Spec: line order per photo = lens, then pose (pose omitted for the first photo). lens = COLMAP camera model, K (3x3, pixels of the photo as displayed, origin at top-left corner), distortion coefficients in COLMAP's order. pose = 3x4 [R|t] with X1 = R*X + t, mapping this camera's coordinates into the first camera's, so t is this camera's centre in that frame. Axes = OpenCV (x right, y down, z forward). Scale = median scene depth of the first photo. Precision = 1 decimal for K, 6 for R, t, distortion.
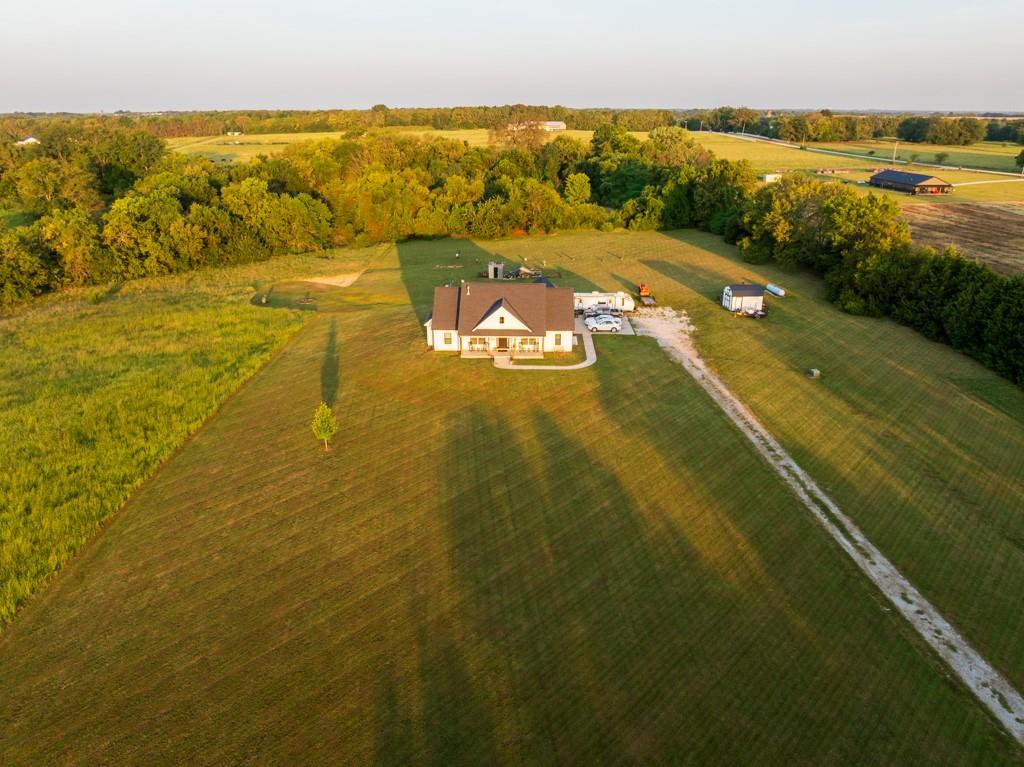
lens RADIAL K [[733.3, 0, 509.8], [0, 733.3, 385.4], [0, 0, 1]] dist [-0.037846, 0.005703]
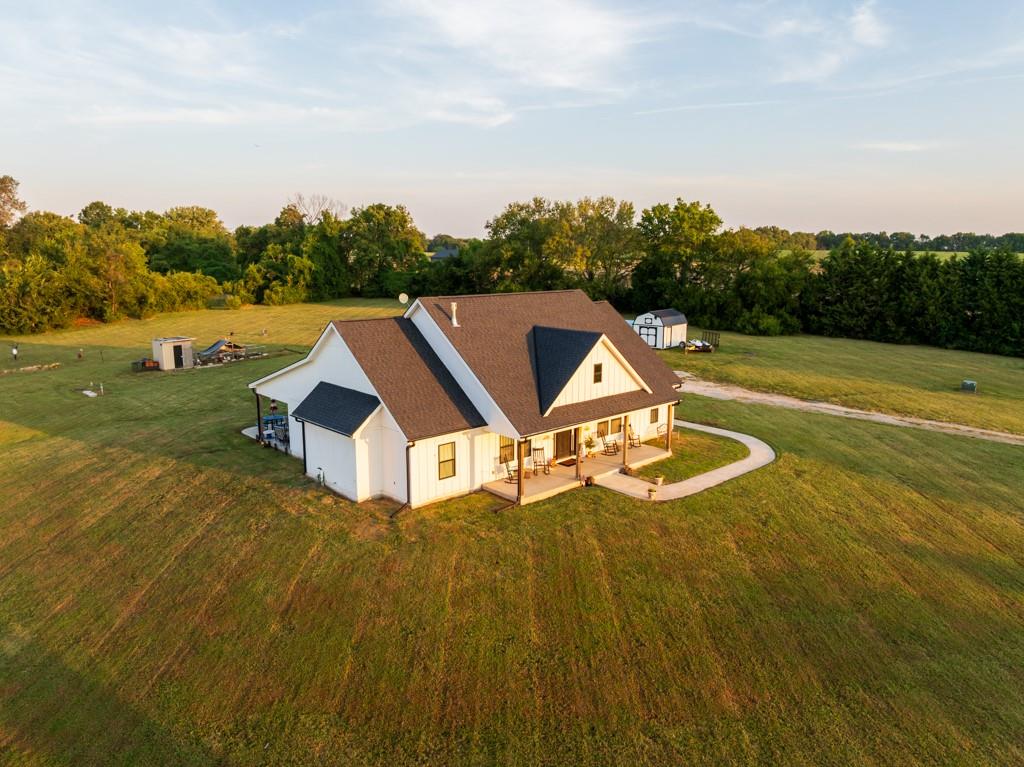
lens RADIAL K [[733.3, 0, 514.2], [0, 733.3, 380.5], [0, 0, 1]] dist [-0.037846, 0.005703]
pose [[0.711725, -0.123323, 0.691548, -0.194502], [0.248494, 0.965014, -0.083654, -0.044099], [-0.657038, 0.231385, 0.717470, 0.514530]]
